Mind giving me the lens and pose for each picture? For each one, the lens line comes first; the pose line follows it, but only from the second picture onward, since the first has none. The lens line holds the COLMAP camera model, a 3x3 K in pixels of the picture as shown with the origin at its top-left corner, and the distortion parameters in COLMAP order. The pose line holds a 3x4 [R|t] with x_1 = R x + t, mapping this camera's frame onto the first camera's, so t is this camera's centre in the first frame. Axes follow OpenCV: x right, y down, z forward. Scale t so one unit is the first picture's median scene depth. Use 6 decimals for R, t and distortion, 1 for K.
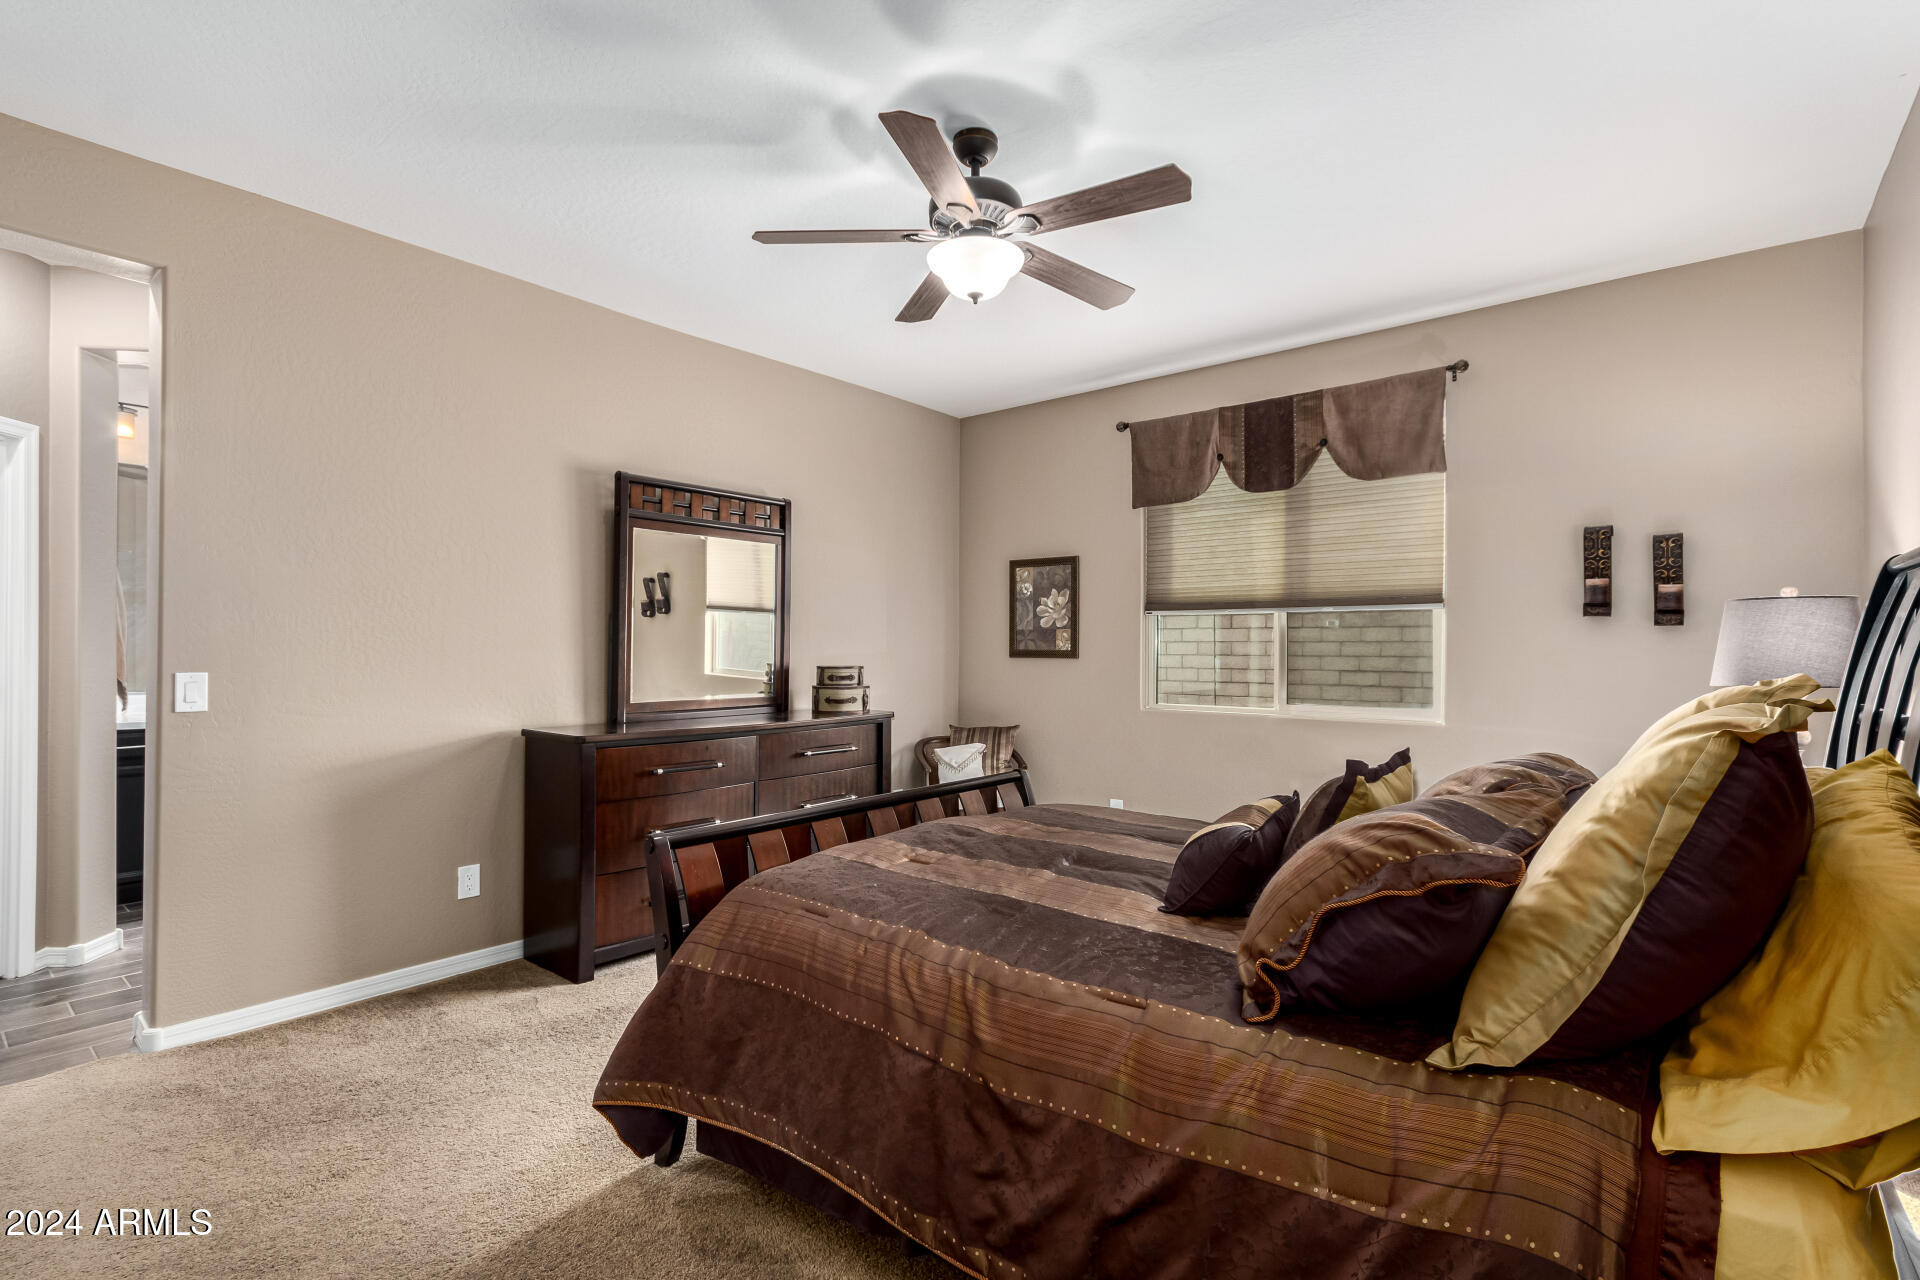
lens RADIAL K [[898.2, 0, 953.3], [0, 898.2, 649.1], [0, 0, 1]] dist [0.004121, 0.000402]
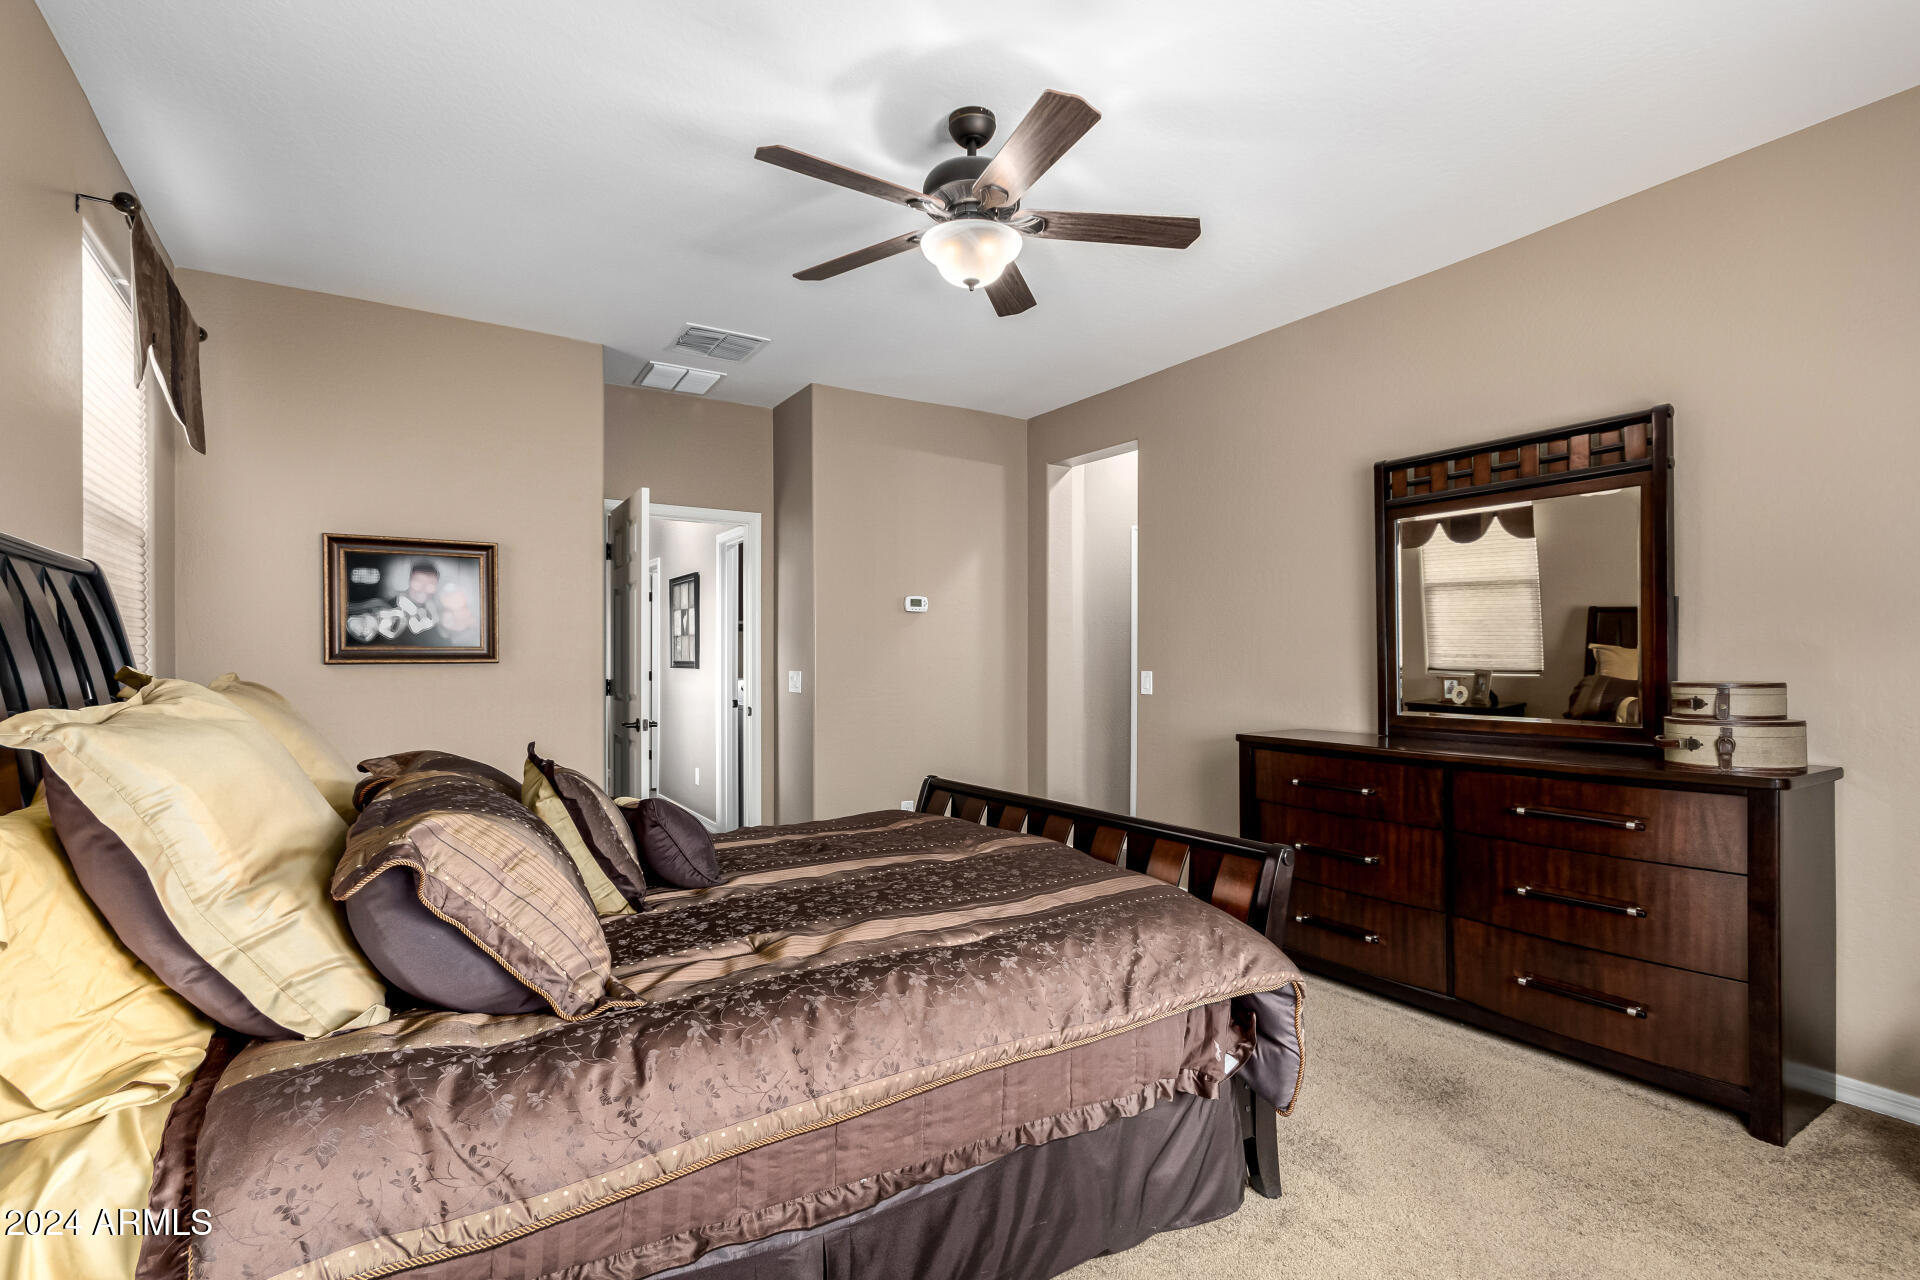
lens RADIAL K [[898.2, 0, 955.3], [0, 898.2, 646.0], [0, 0, 1]] dist [0.004121, 0.000402]
pose [[-0.268855, -0.011874, -0.963108, 0.543532], [0.008605, 0.999854, -0.014730, 0.000826], [0.963142, -0.012248, -0.268714, 0.714317]]
